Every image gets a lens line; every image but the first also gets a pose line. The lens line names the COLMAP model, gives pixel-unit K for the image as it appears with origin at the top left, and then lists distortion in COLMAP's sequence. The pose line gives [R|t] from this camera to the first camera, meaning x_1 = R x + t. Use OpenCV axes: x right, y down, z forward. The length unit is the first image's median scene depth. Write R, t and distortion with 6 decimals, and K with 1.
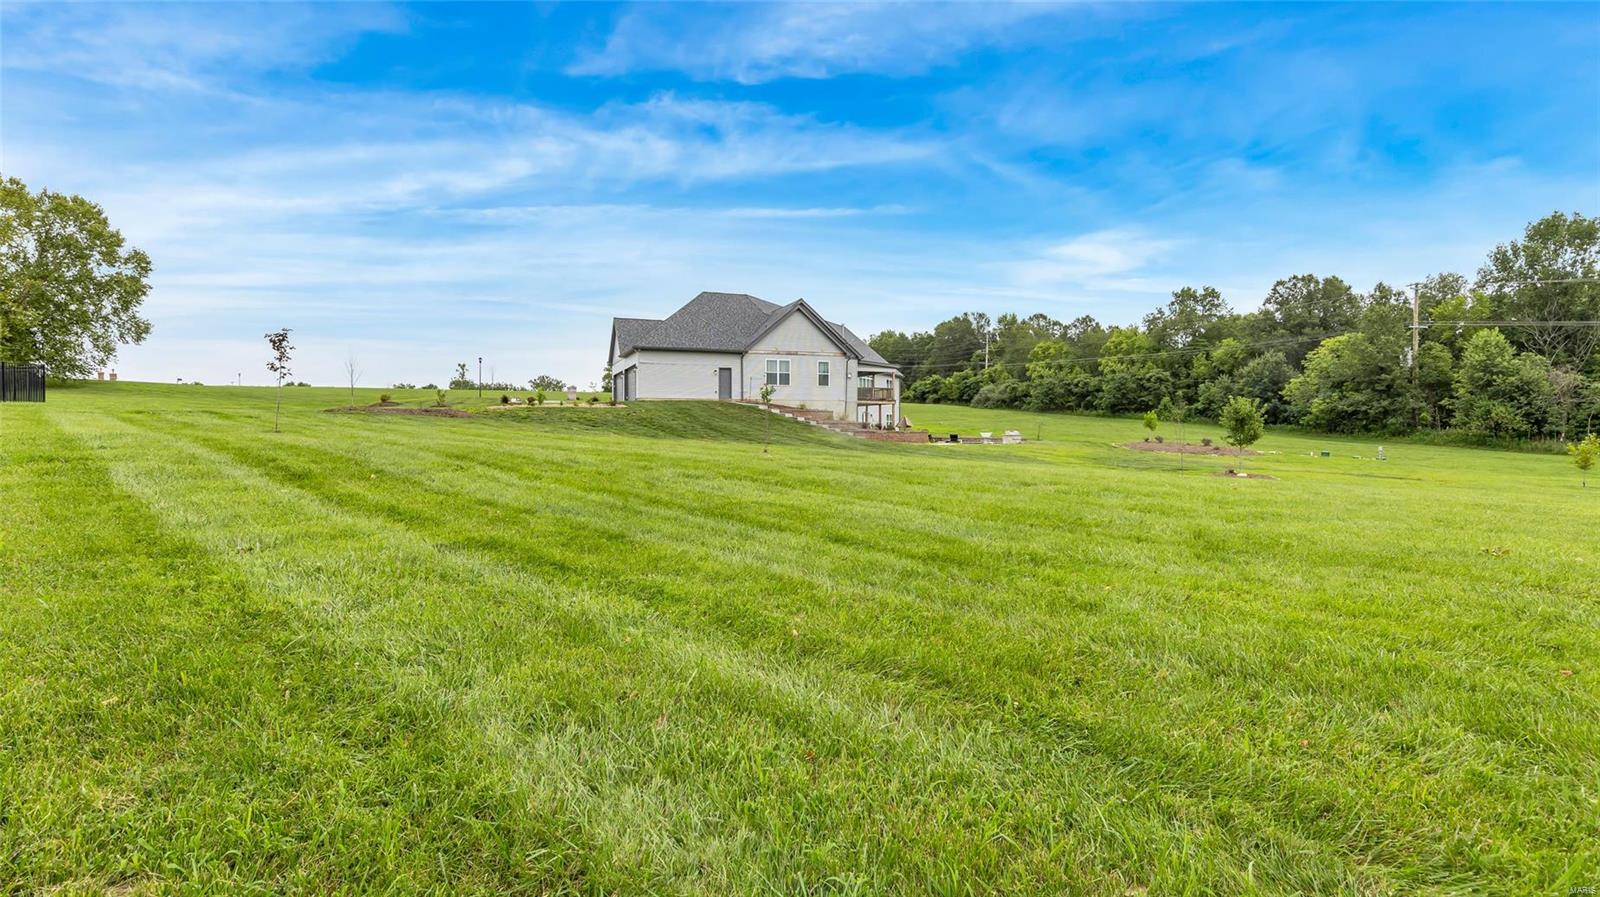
lens RADIAL K [[776.1, 0, 804.4], [0, 776.1, 440.6], [0, 0, 1]] dist [0.002446, 0.000267]
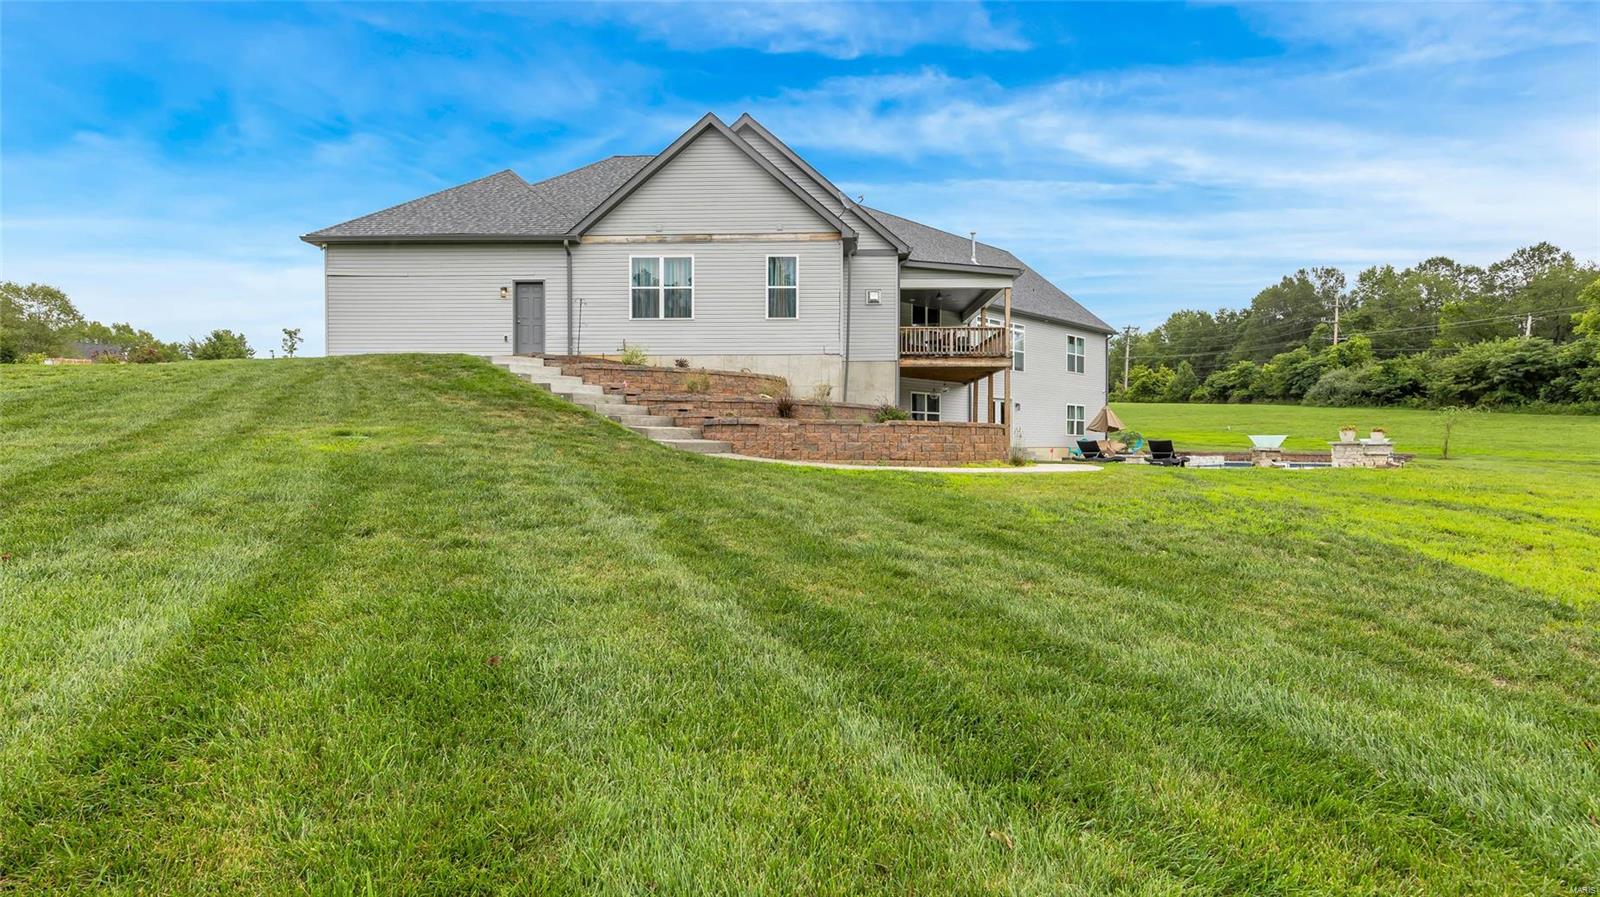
lens RADIAL K [[771.6, 0, 800.0], [0, 771.6, 448.5], [0, 0, 1]] dist [0.001745, 0.000444]
pose [[0.923918, 0.001110, -0.382590, 0.075160], [-0.005811, 0.999921, -0.011132, 0.000277], [0.382548, 0.012508, 0.923851, 0.261554]]
